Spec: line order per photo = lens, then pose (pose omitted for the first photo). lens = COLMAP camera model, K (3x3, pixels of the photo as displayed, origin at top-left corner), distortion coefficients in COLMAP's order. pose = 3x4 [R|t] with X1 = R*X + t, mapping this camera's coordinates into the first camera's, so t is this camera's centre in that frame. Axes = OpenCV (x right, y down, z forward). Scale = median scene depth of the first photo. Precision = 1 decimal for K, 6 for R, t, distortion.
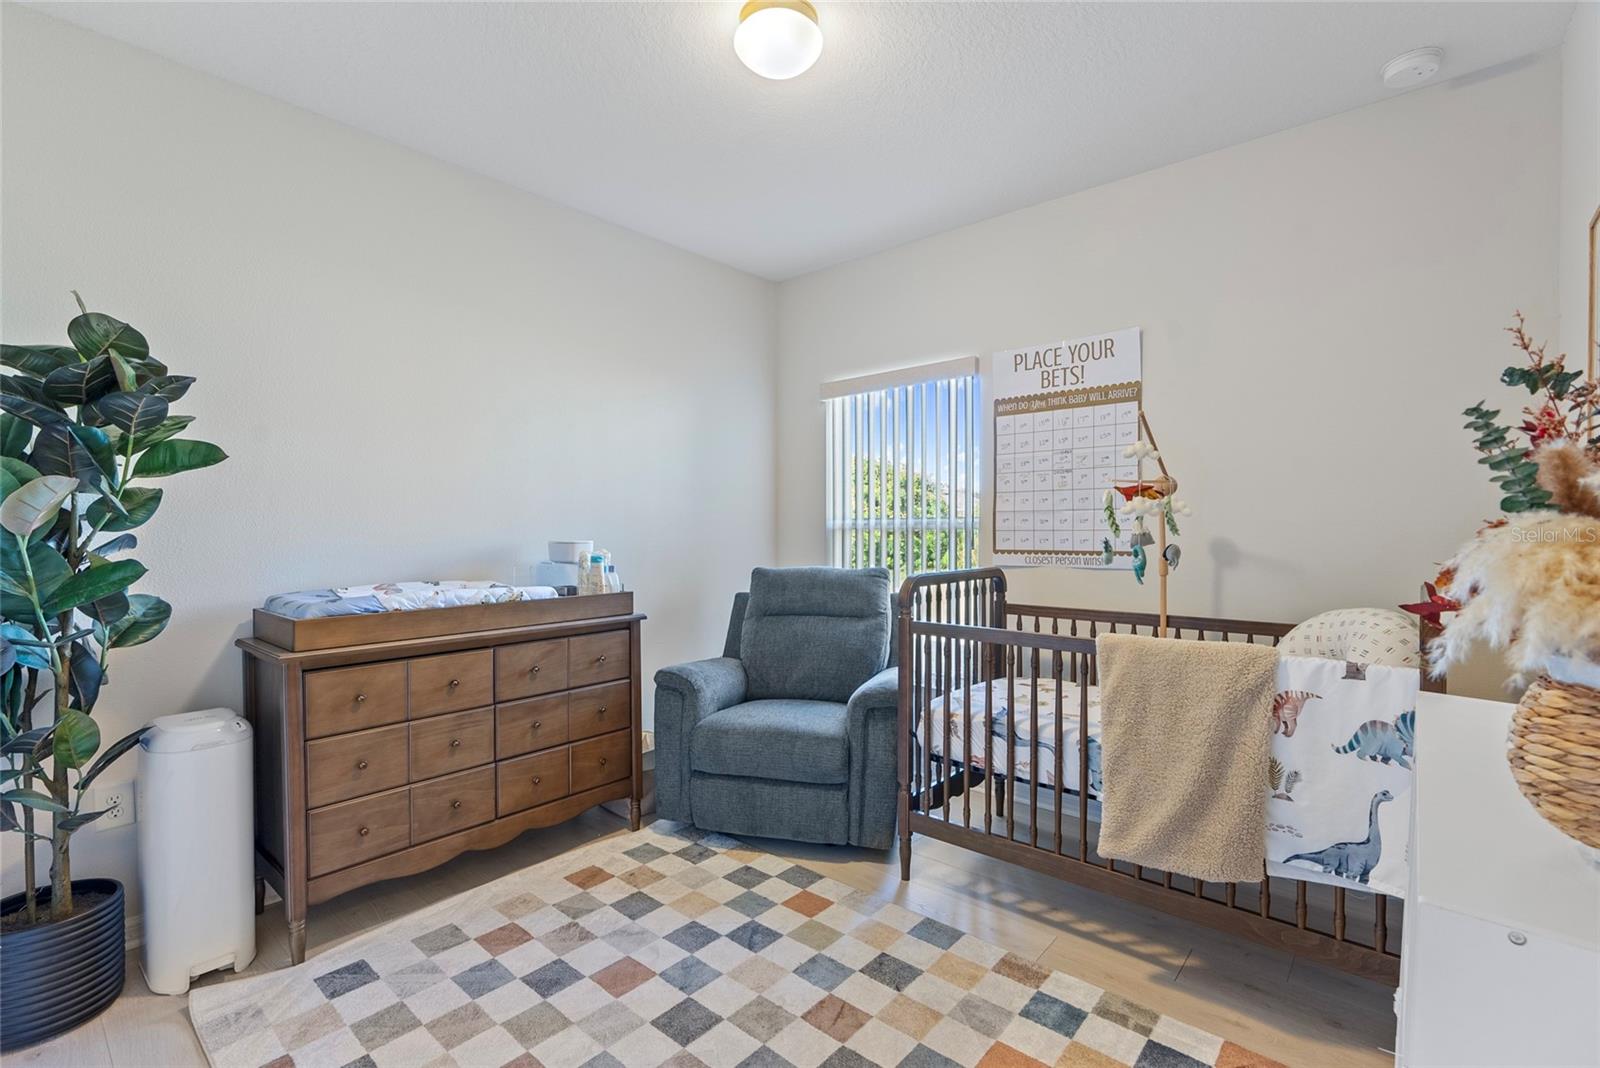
lens RADIAL K [[720.3, 0, 795.1], [0, 720.3, 531.5], [0, 0, 1]] dist [-0.017114, 0.004249]
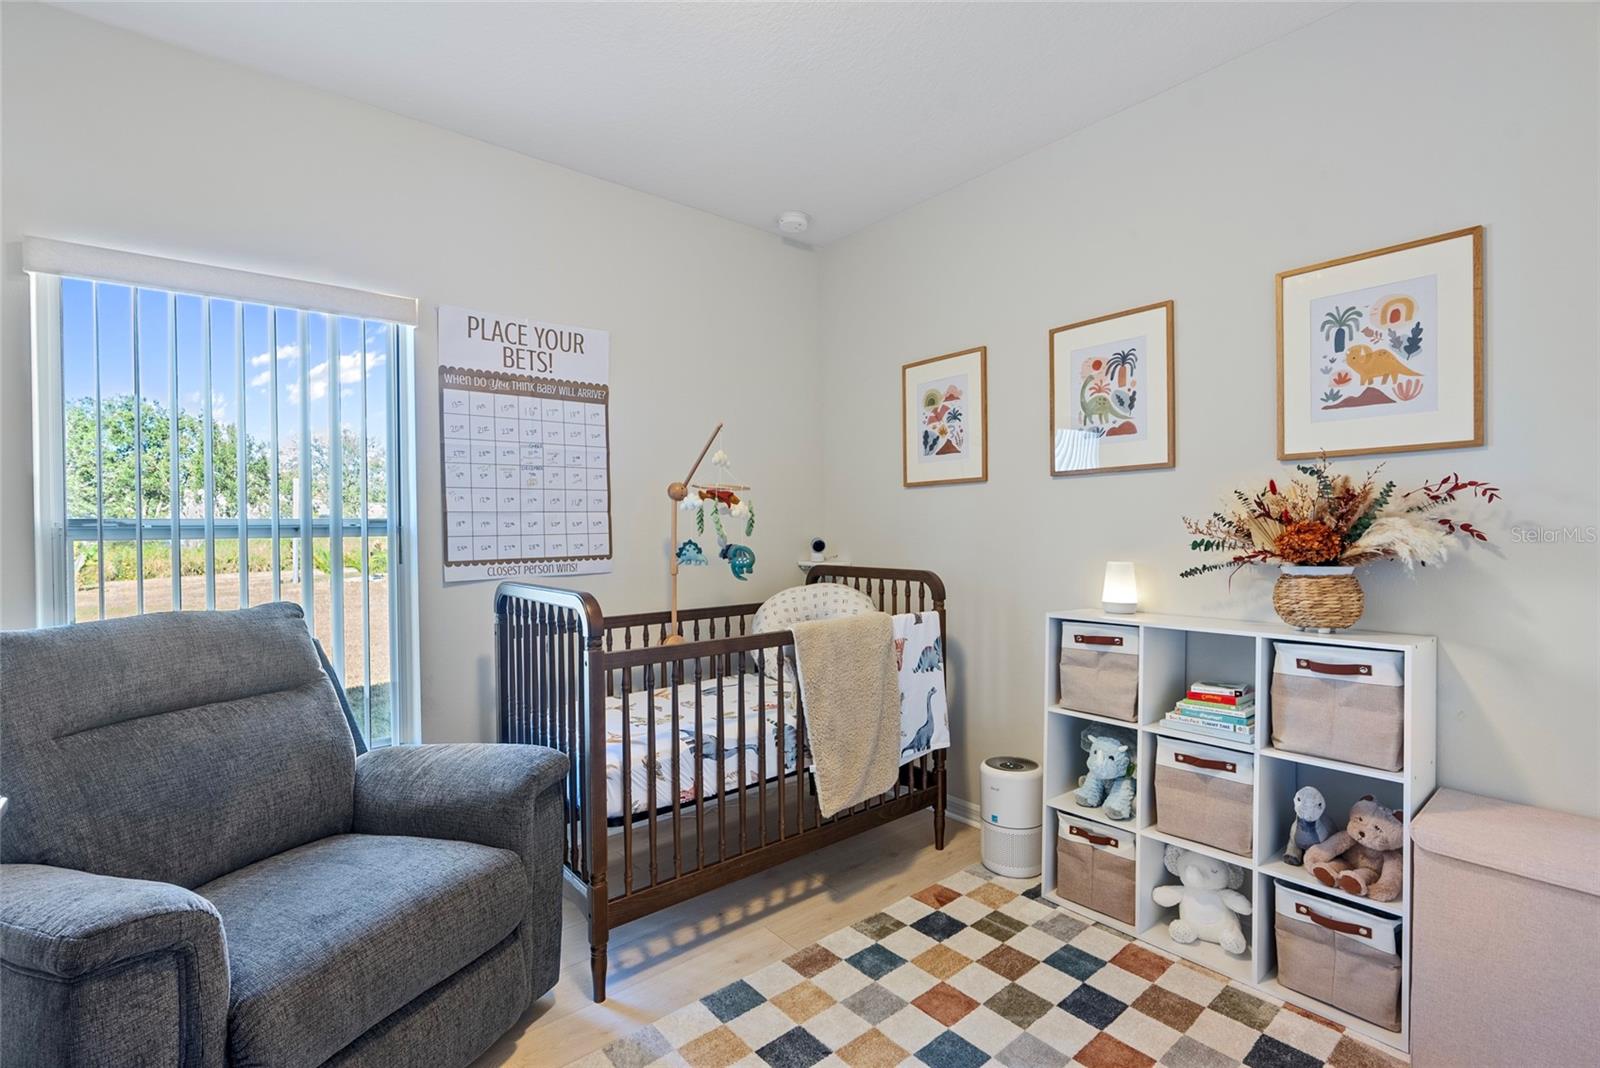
lens RADIAL K [[720.3, 0, 796.3], [0, 720.3, 532.3], [0, 0, 1]] dist [-0.017114, 0.004249]
pose [[0.154928, -0.006455, 0.987905, -0.460939], [0.016504, 0.999856, 0.003945, -0.002992], [-0.987788, 0.015693, 0.155013, 0.565074]]
